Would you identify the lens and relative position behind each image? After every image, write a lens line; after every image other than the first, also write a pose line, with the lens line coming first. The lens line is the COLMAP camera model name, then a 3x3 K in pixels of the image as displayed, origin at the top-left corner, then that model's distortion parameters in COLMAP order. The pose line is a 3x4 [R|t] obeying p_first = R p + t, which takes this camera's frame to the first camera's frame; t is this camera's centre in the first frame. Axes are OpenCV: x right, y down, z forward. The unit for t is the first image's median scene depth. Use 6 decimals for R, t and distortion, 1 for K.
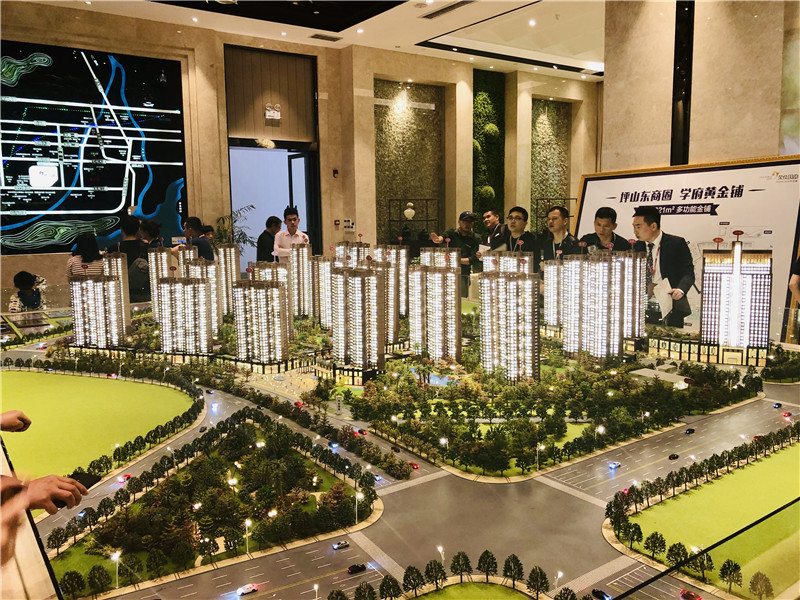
lens RADIAL K [[654.4, 0, 397.6], [0, 654.4, 300.5], [0, 0, 1]] dist [0.004301, -0.001715]
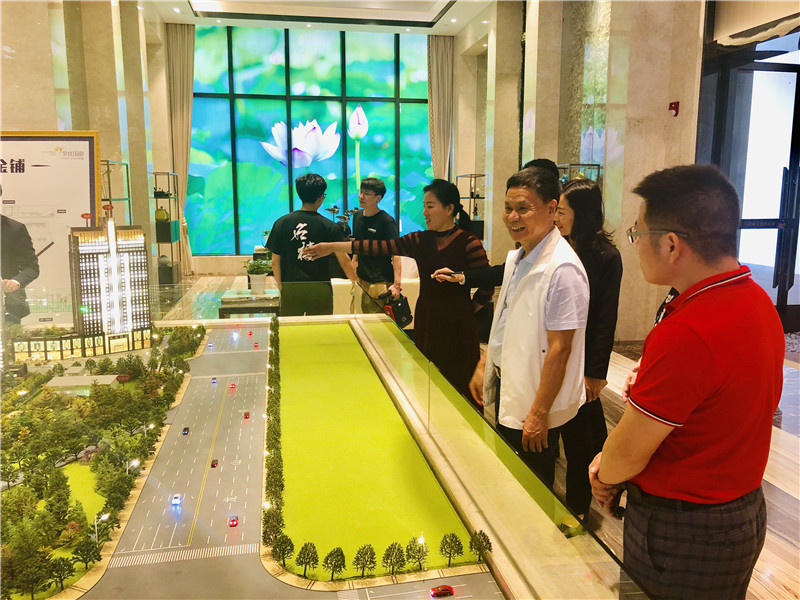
lens RADIAL K [[654.4, 0, 399.6], [0, 654.4, 298.2], [0, 0, 1]] dist [0.004301, -0.001715]
pose [[0.427620, -0.128789, 0.894737, -0.129632], [0.113248, 0.989633, 0.088324, -0.013099], [-0.896837, 0.063558, 0.437772, 0.246944]]
